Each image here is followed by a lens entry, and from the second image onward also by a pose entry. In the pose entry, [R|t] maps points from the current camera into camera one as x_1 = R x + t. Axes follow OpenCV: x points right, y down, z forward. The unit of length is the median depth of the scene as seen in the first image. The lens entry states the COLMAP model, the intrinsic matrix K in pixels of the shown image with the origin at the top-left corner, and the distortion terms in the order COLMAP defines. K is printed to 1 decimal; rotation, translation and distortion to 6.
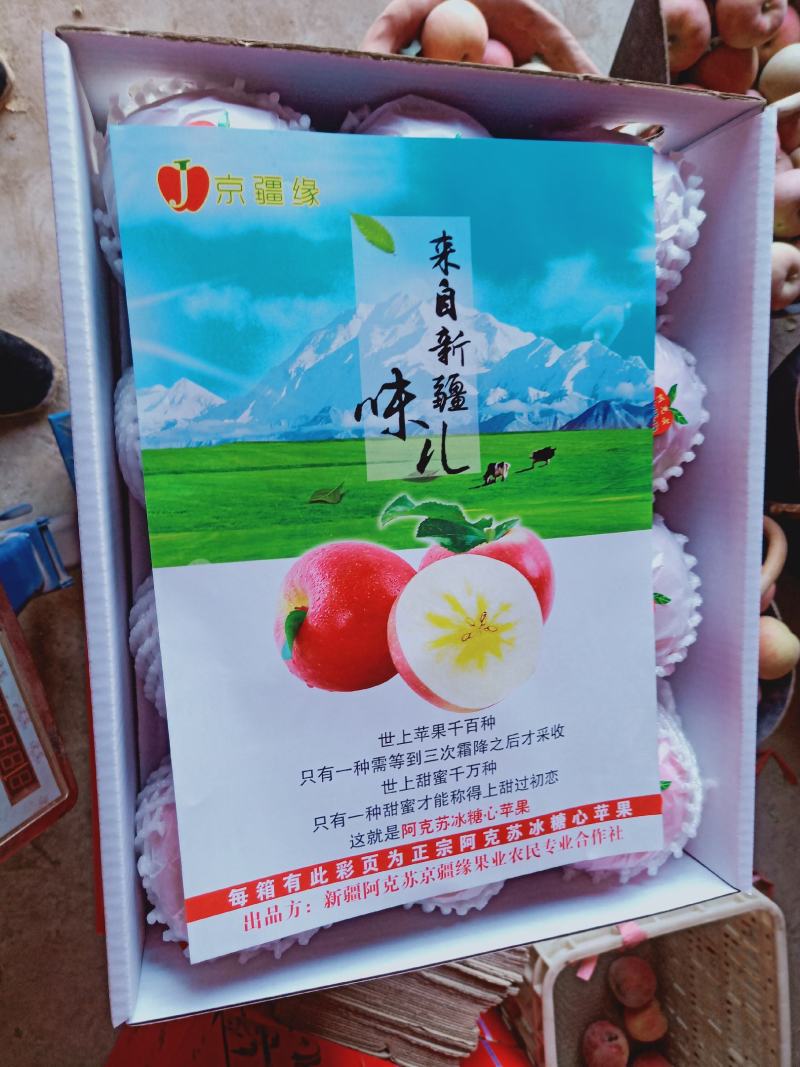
lens RADIAL K [[812.3, 0, 400.3], [0, 812.3, 533.4], [0, 0, 1]] dist [0.016636, -0.009013]
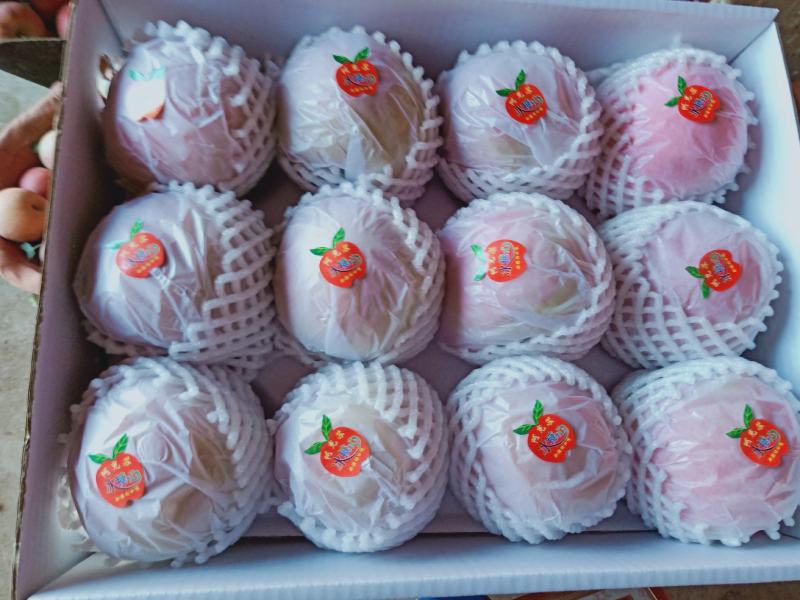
lens RADIAL K [[609.0, 0, 399.4], [0, 609.0, 300.0], [0, 0, 1]] dist [0.016636, -0.009013]
pose [[0.044385, -0.996804, -0.066415, 0.062798], [0.998945, 0.043500, 0.014708, -0.088932], [-0.011771, -0.066998, 0.997684, 0.135675]]
